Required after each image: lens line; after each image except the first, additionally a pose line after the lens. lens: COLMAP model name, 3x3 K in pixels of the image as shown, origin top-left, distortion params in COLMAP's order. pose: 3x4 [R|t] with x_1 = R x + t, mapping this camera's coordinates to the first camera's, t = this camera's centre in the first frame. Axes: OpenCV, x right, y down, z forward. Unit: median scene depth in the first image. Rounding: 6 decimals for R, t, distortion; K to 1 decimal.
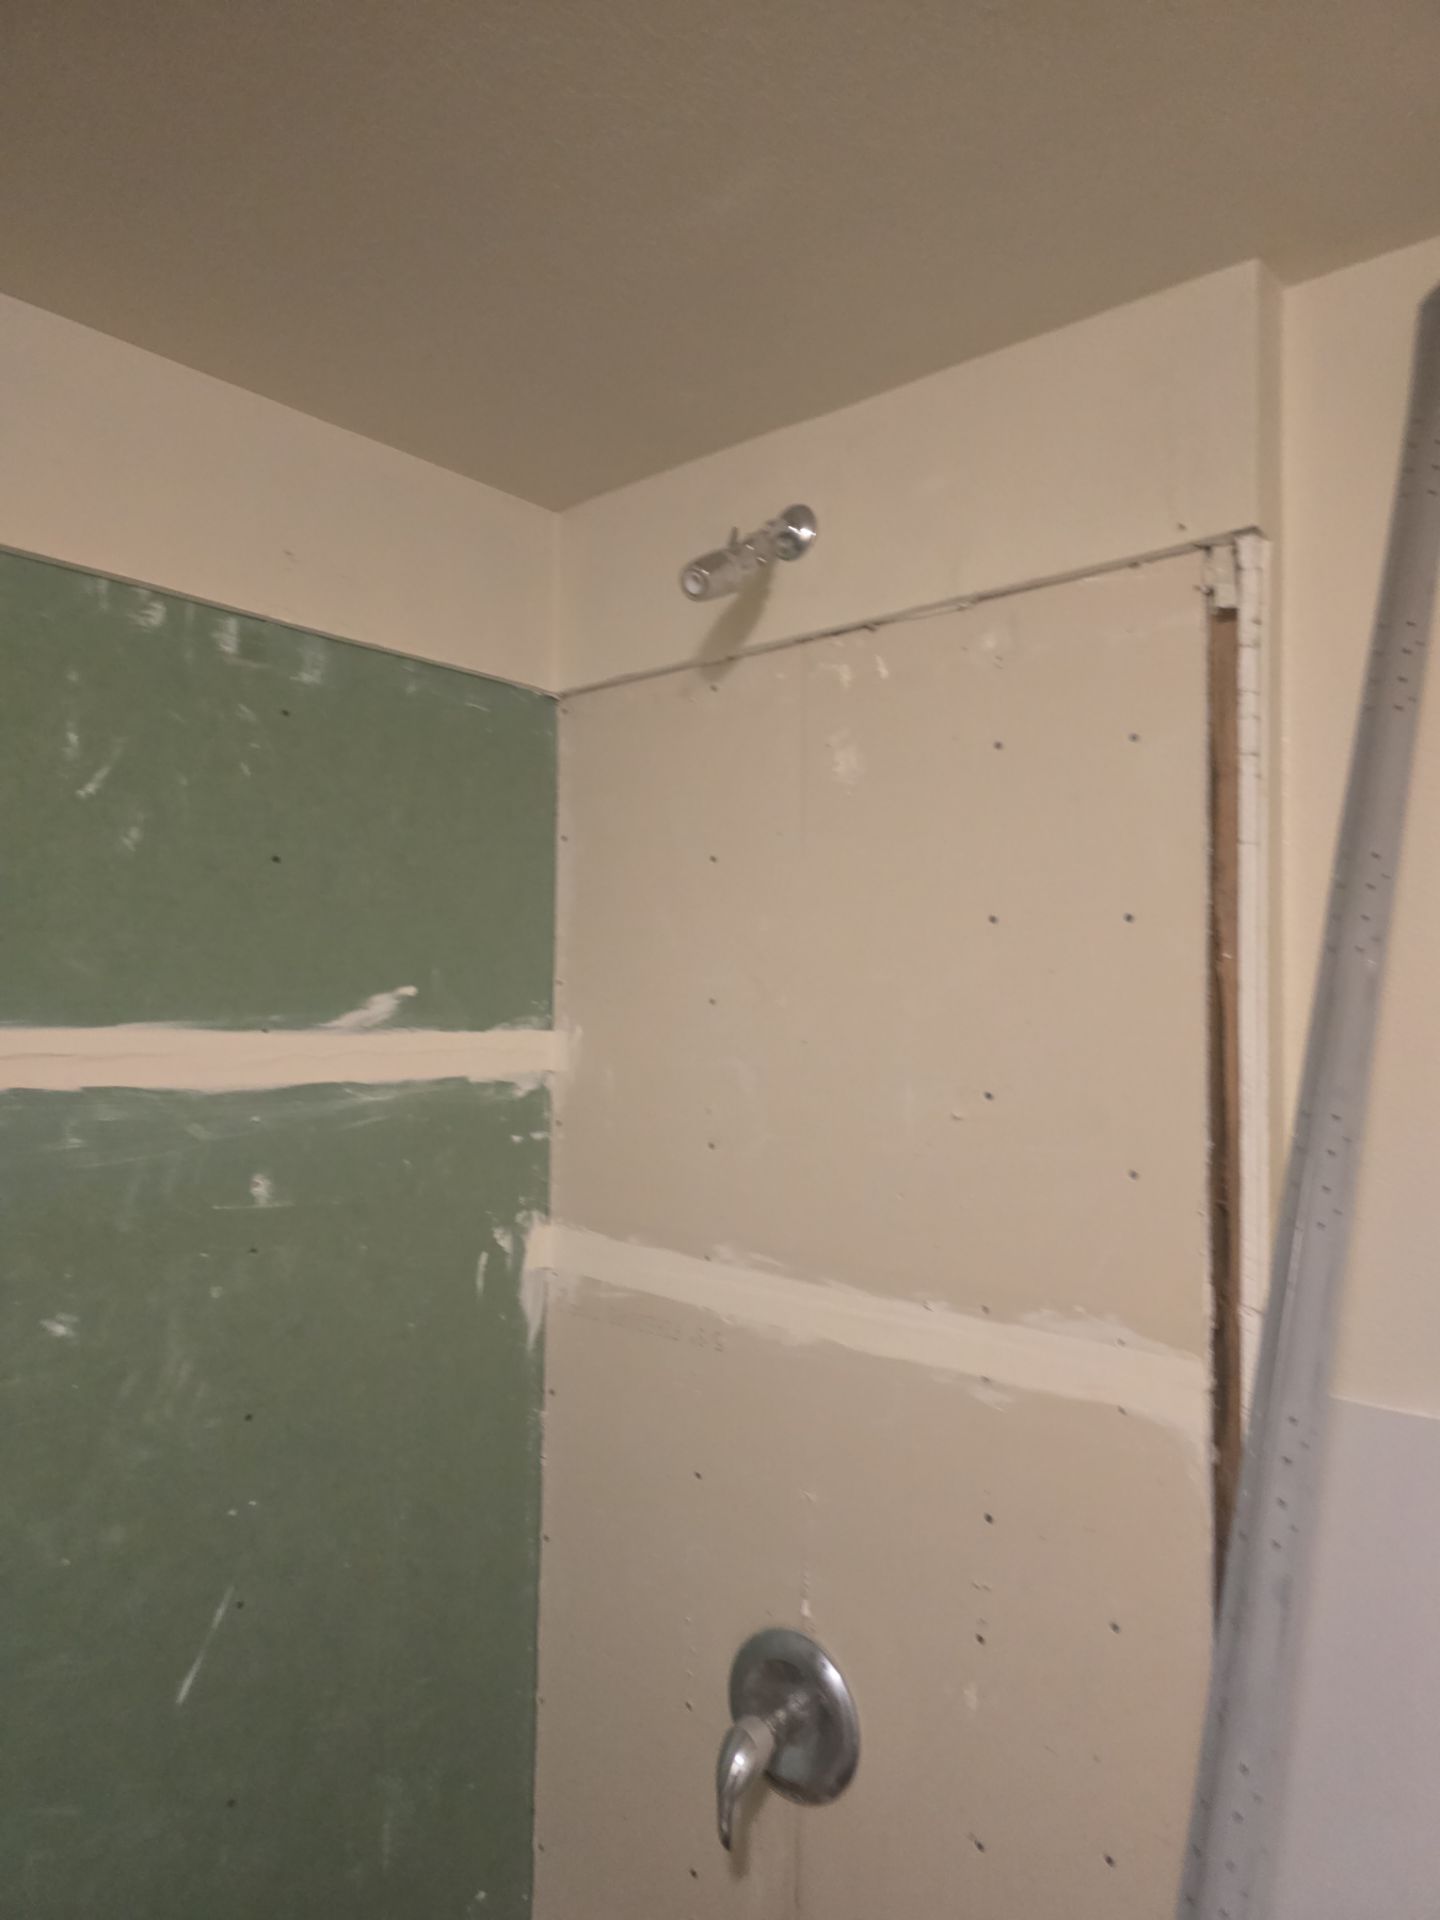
lens RADIAL K [[1287.1, 0, 701.2], [0, 1287.1, 950.3], [0, 0, 1]] dist [0.047781, -0.039428]
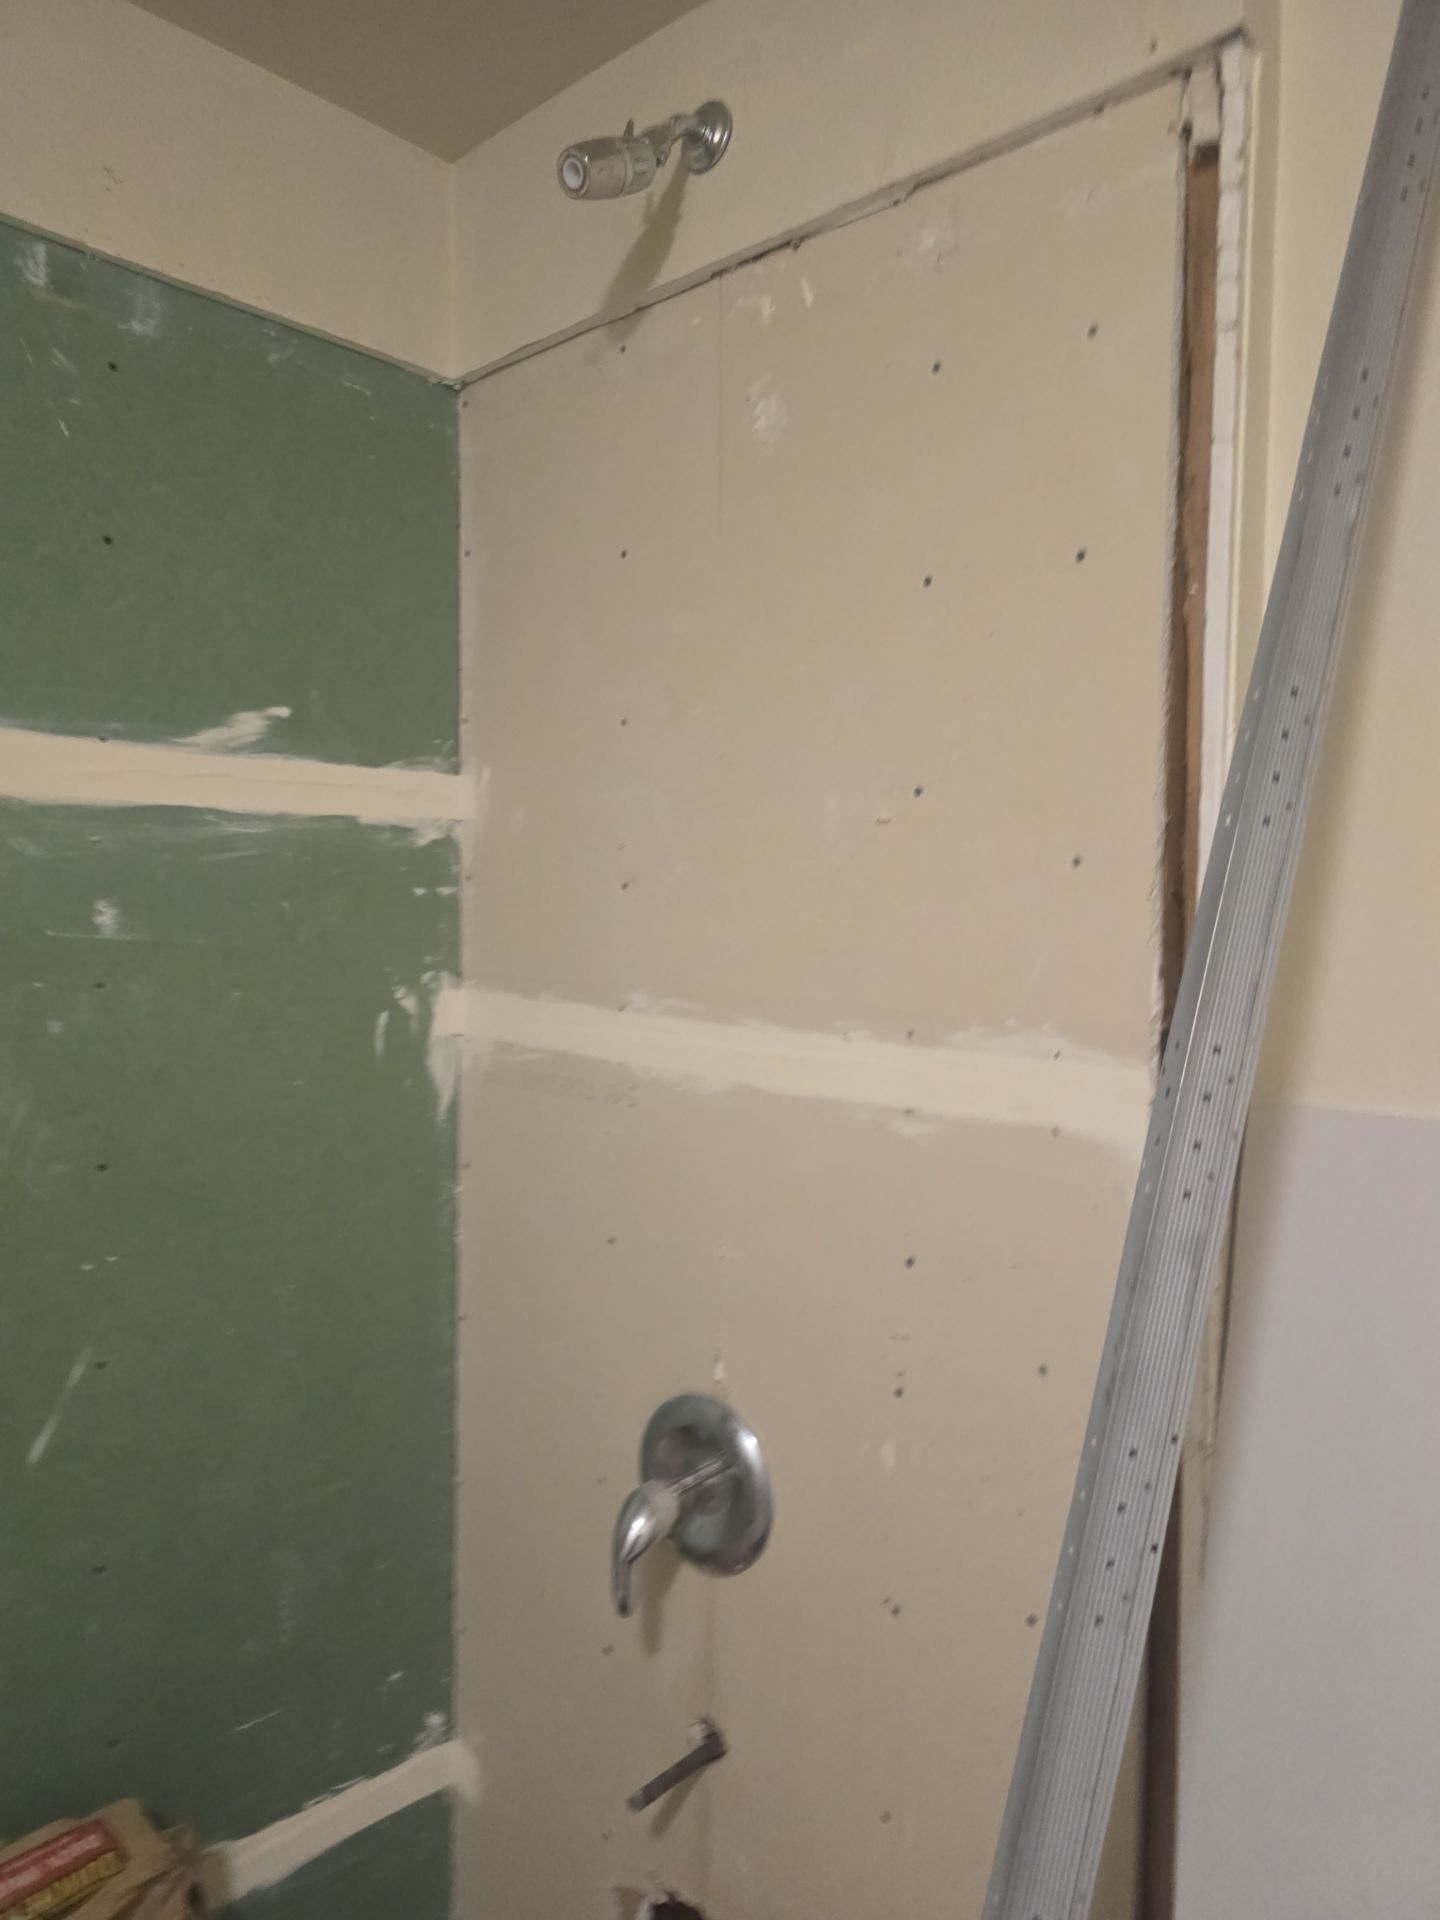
lens RADIAL K [[1287.1, 0, 711.0], [0, 1287.1, 960.9], [0, 0, 1]] dist [0.047781, -0.039428]
pose [[0.999811, -0.002256, -0.019330, 0.091193], [0.003970, 0.996016, 0.089081, 0.134560], [0.019052, -0.089141, 0.995837, 0.117523]]
